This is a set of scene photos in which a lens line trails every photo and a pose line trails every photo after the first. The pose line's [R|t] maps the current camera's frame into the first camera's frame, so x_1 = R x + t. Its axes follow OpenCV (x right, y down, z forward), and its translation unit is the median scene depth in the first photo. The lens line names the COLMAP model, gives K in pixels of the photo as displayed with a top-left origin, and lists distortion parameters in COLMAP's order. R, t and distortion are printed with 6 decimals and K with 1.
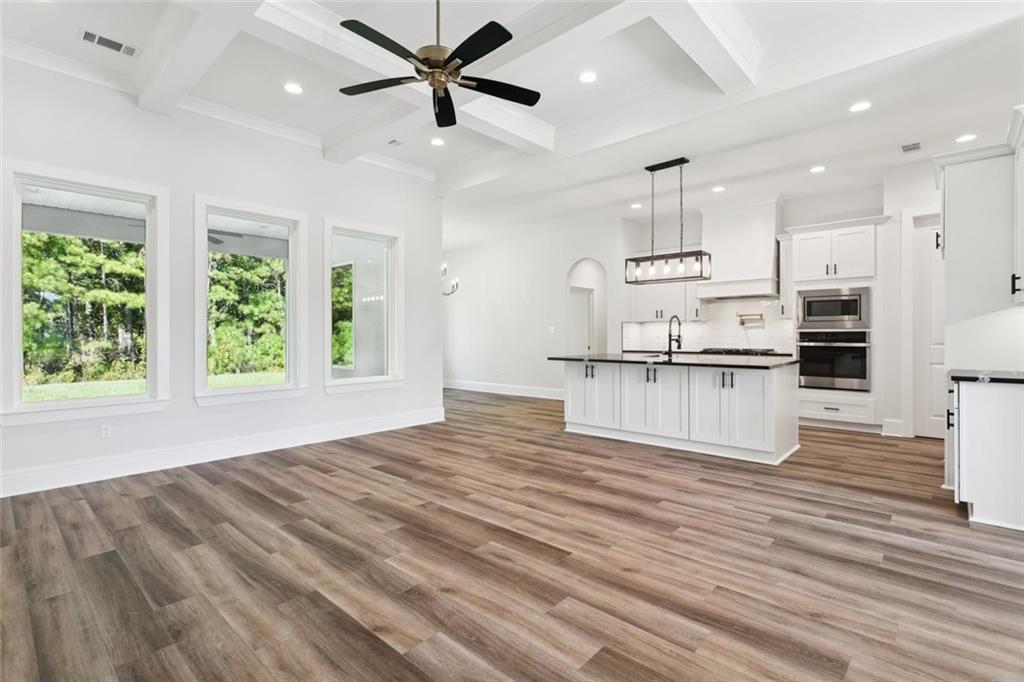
lens RADIAL K [[482.0, 0, 509.3], [0, 482.0, 337.4], [0, 0, 1]] dist [0.009314, -0.000032]
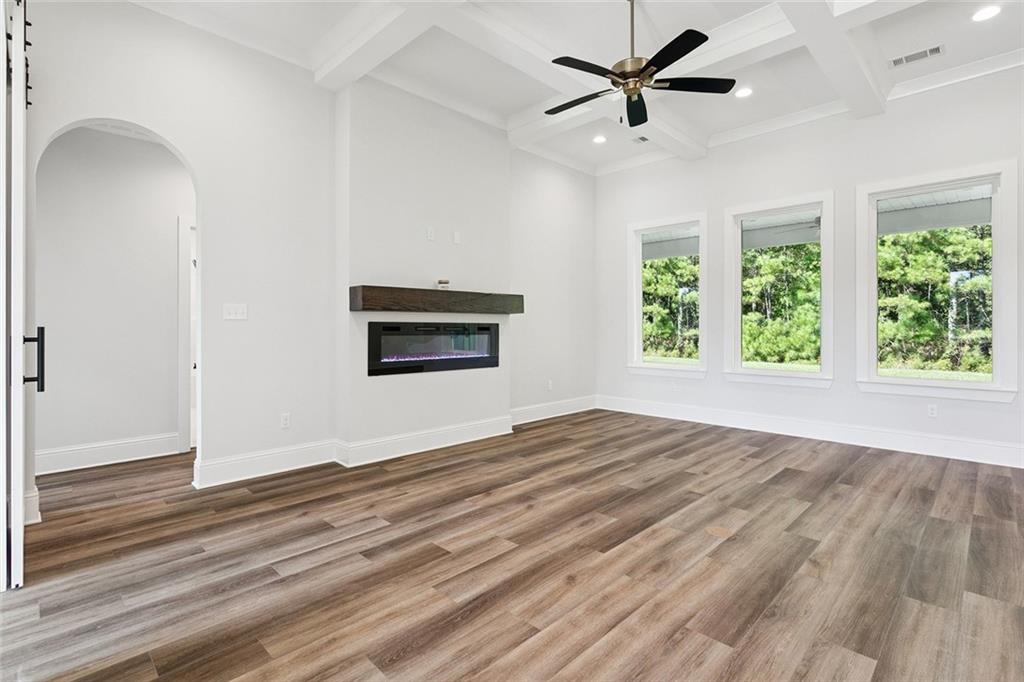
lens RADIAL K [[482.0, 0, 509.3], [0, 482.0, 337.4], [0, 0, 1]] dist [0.009314, -0.000032]
pose [[-0.041799, 0.024073, -0.998836, 0.945739], [-0.001869, 0.999706, 0.024172, 0.003722], [0.999124, 0.002877, -0.041742, 0.756480]]
